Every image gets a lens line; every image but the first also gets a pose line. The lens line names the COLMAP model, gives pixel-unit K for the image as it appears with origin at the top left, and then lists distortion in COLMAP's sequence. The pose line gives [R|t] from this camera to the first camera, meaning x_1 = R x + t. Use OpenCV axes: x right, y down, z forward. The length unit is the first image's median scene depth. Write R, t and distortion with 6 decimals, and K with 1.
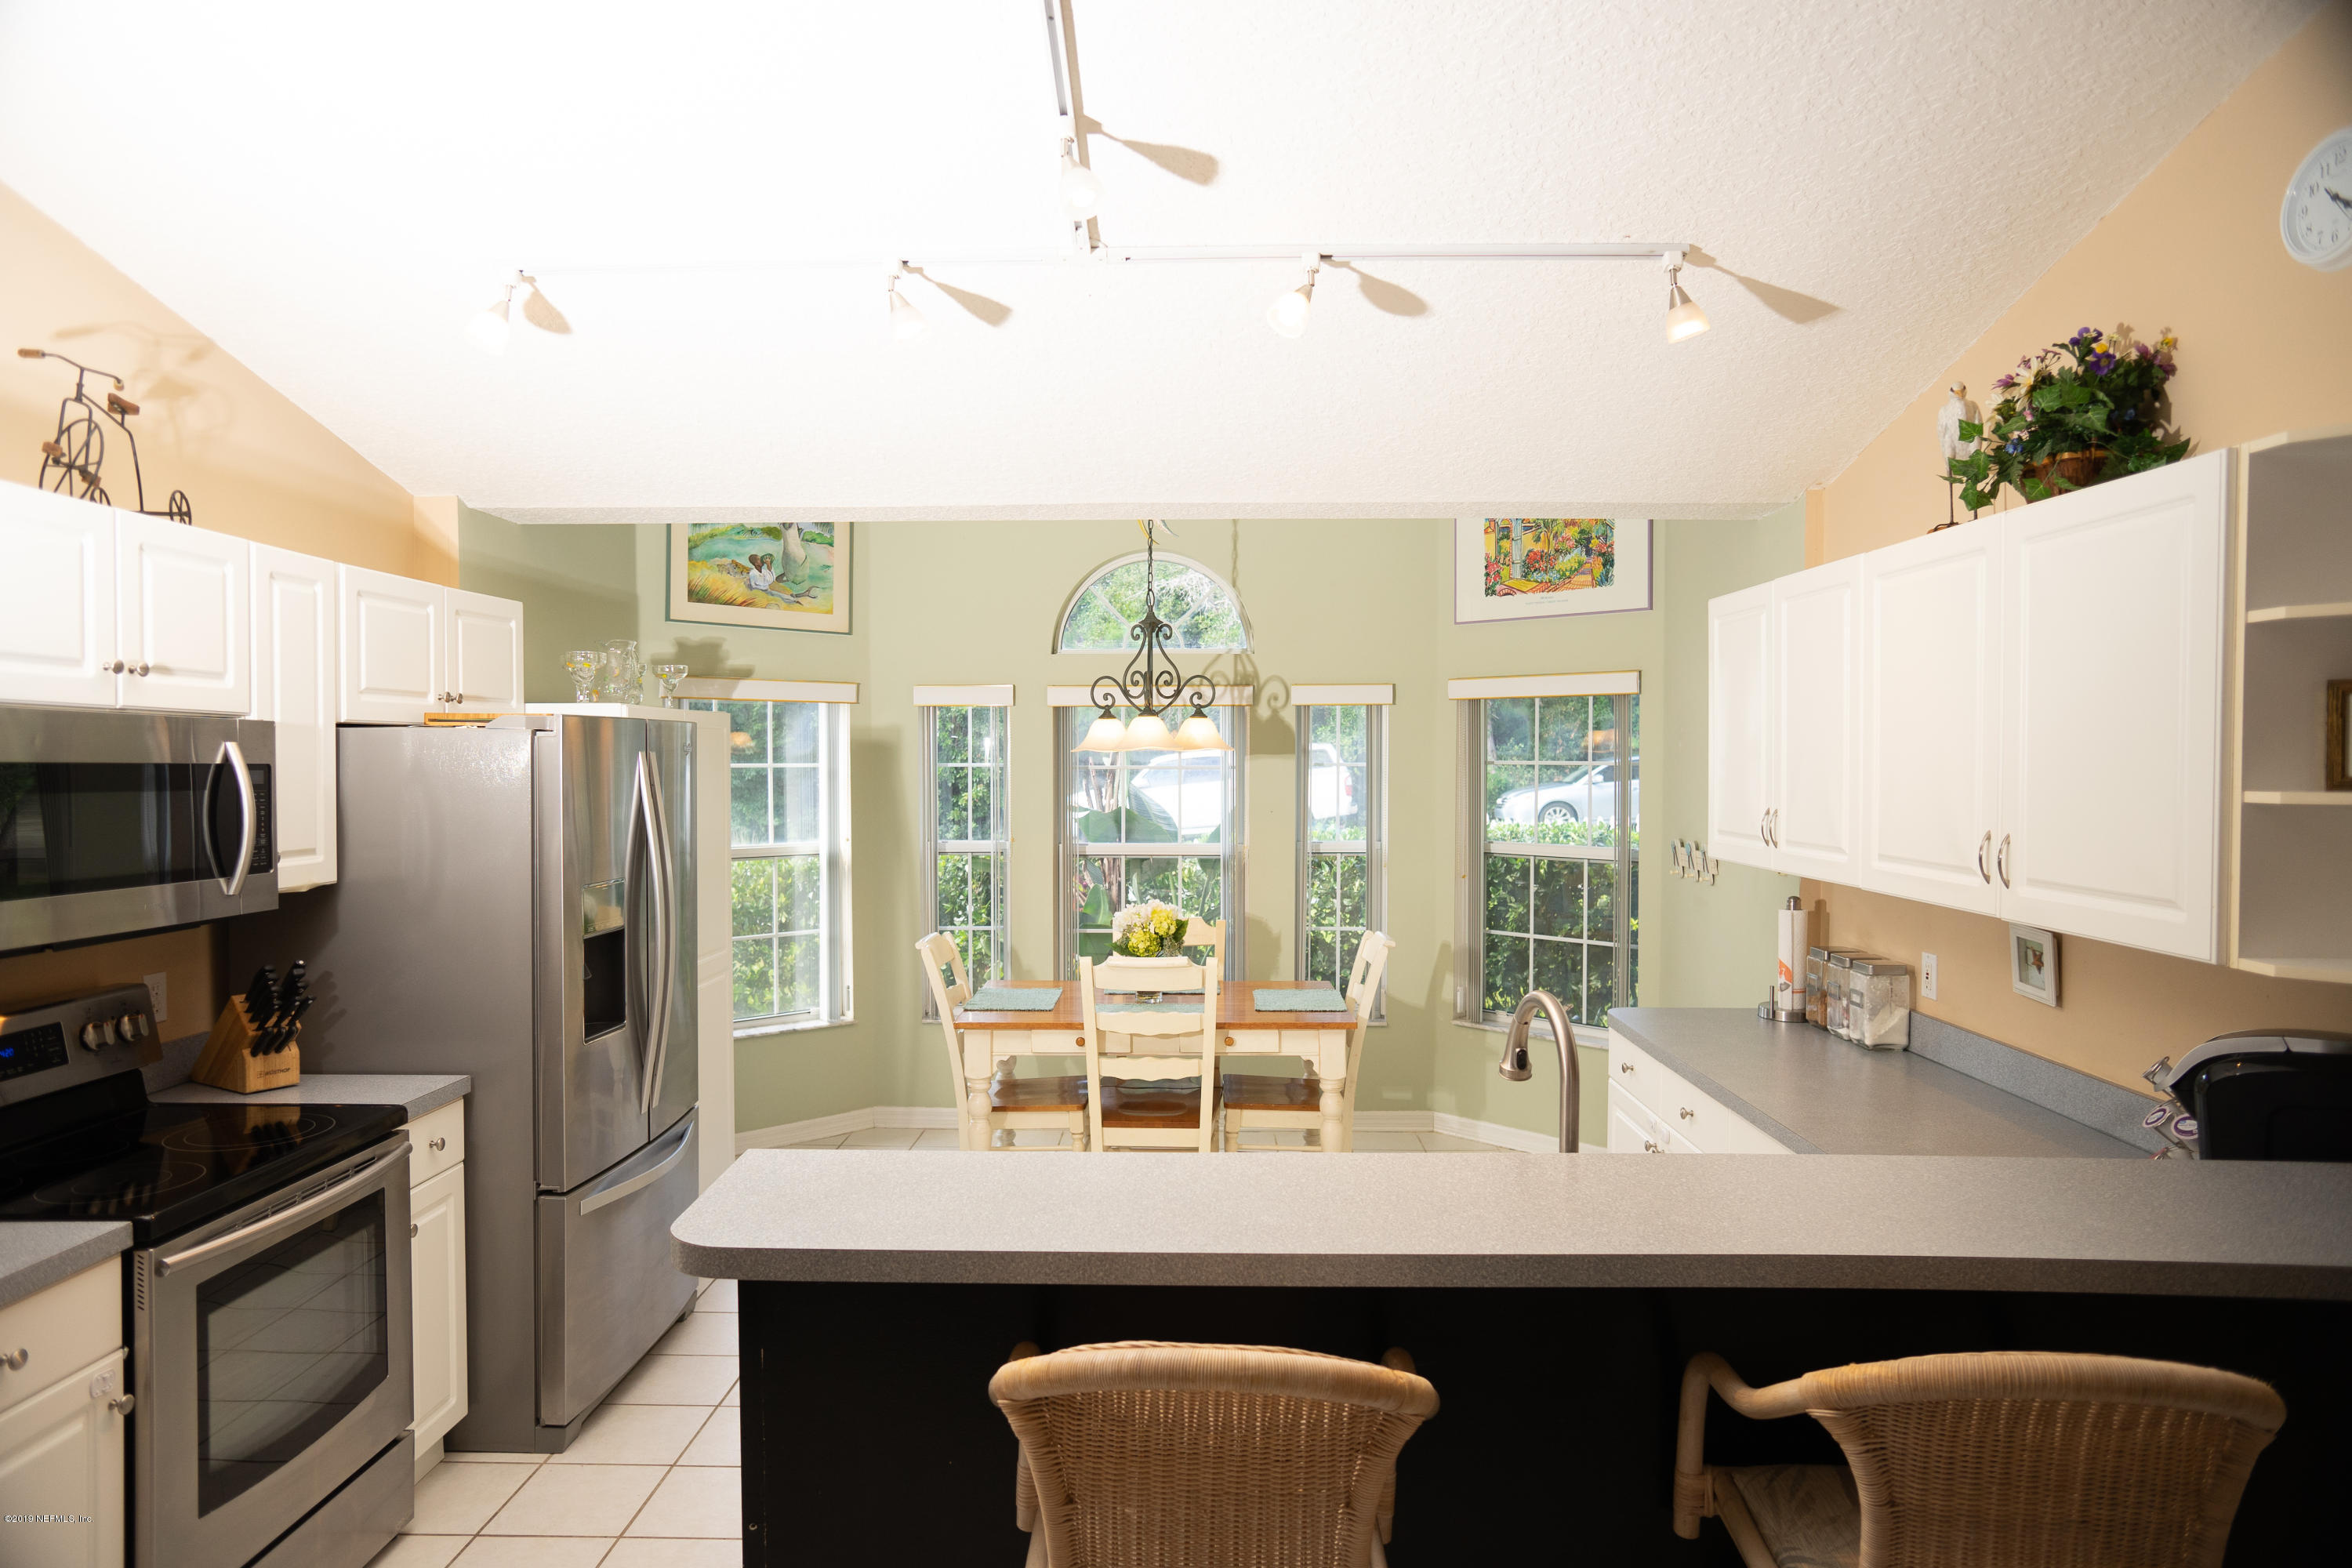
lens RADIAL K [[1474.0, 0, 1159.9], [0, 1474.0, 783.4], [0, 0, 1]] dist [0.004702, 0.007187]
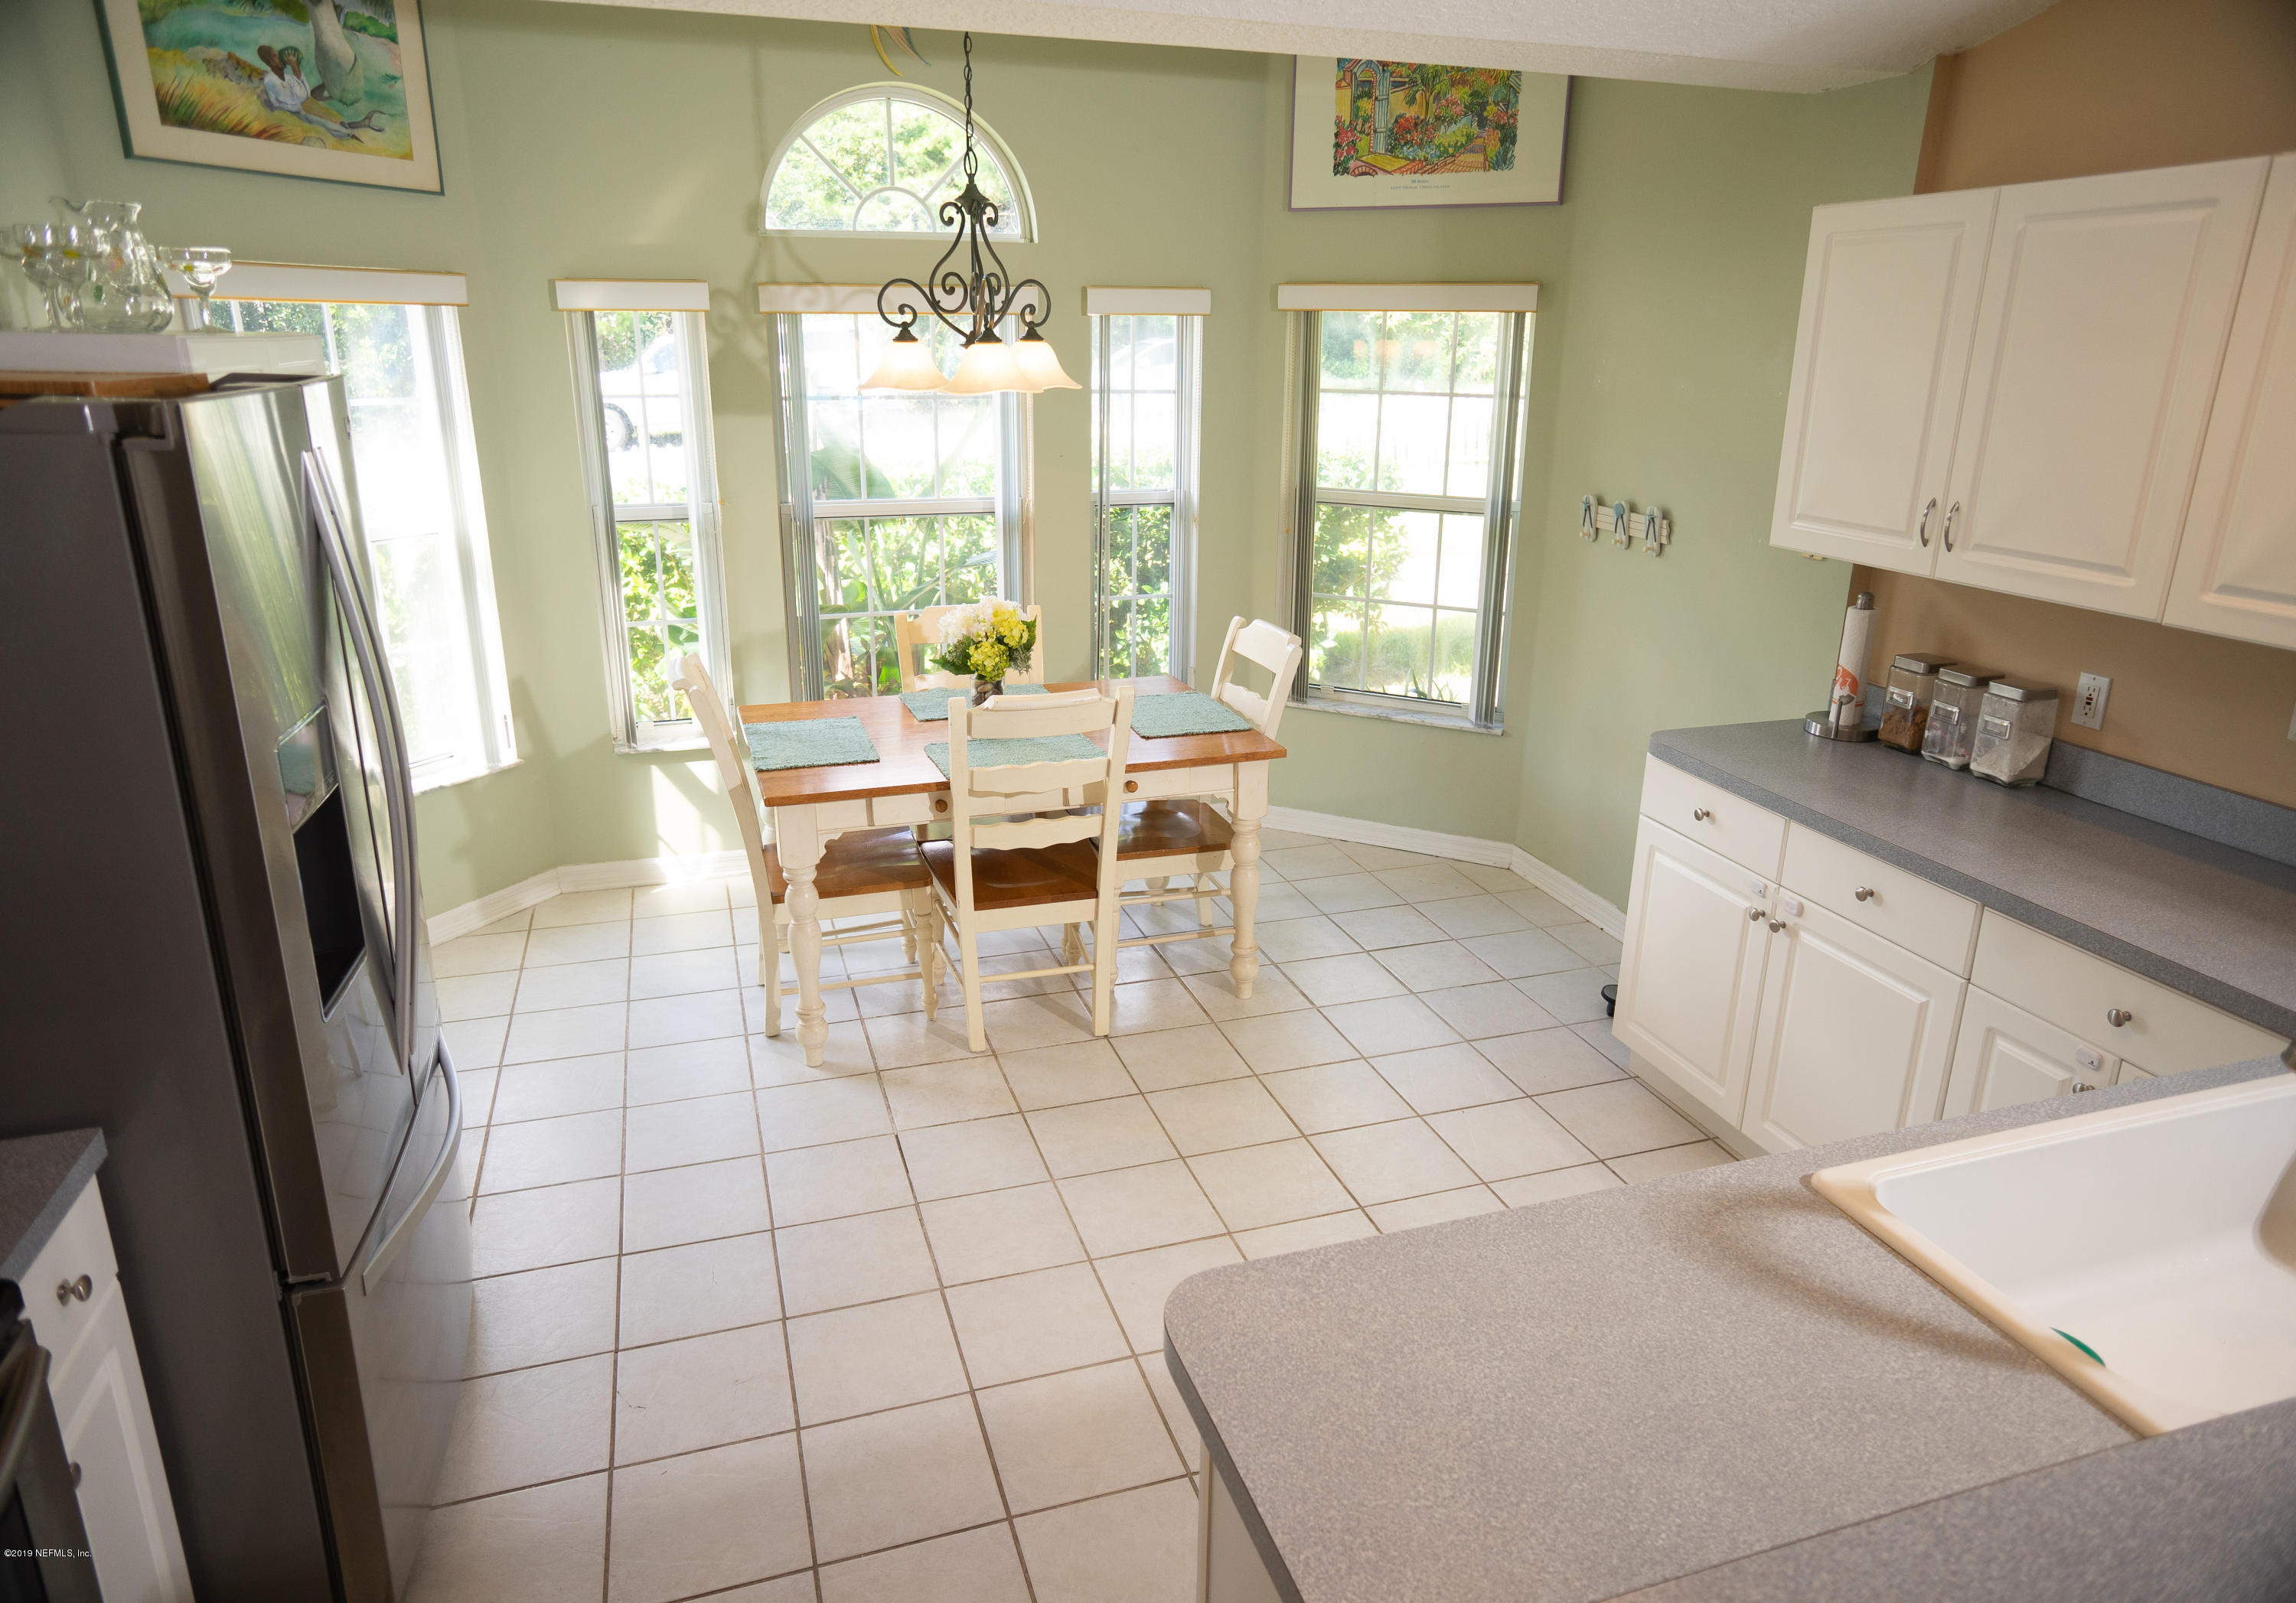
lens RADIAL K [[1440.3, 0, 1168.2], [0, 1440.3, 808.1], [0, 0, 1]] dist [-0.020744, 0.025207]
pose [[0.939306, -0.099038, 0.328476, -0.159345], [-0.003062, 0.954970, 0.296687, -0.033880], [-0.343068, -0.279685, 0.896705, 0.268516]]
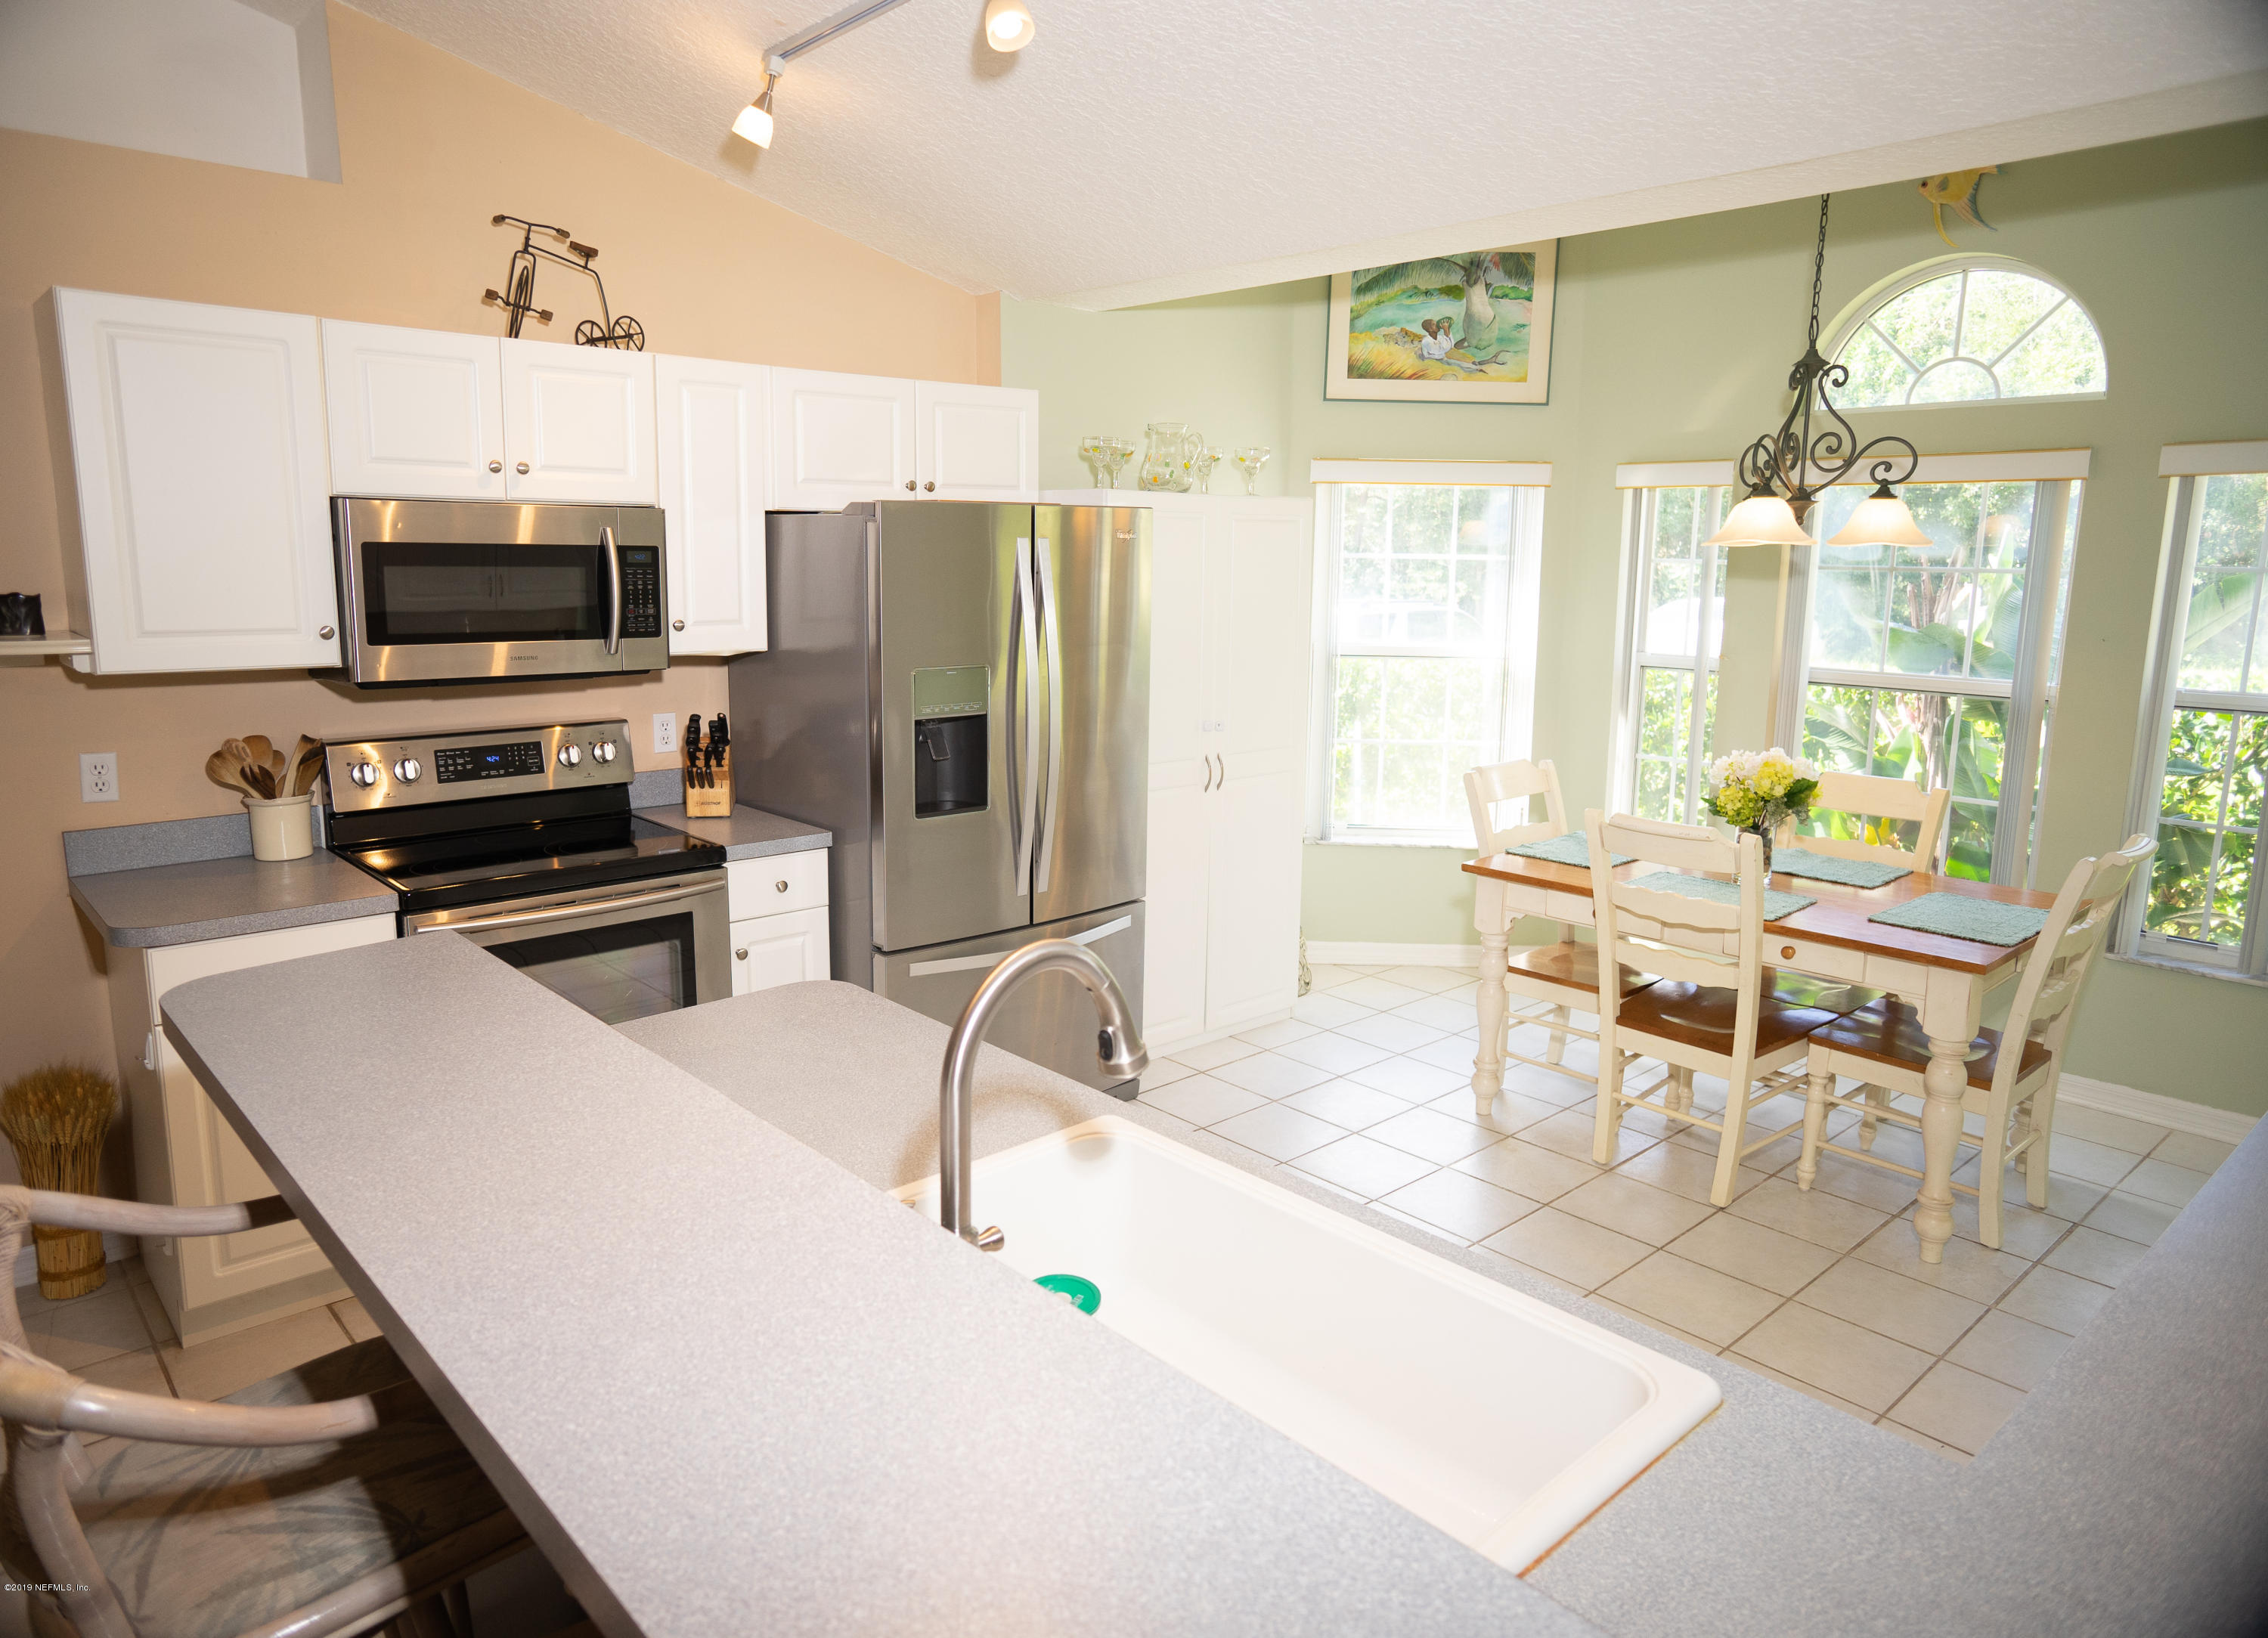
lens RADIAL K [[1460.6, 0, 1106.8], [0, 1460.6, 786.4], [0, 0, 1]] dist [-0.017597, 0.003821]
pose [[0.688148, 0.128742, -0.714057, 0.272722], [-0.024686, 0.987717, 0.154291, -0.006617], [0.725150, -0.088548, 0.682873, 0.238240]]
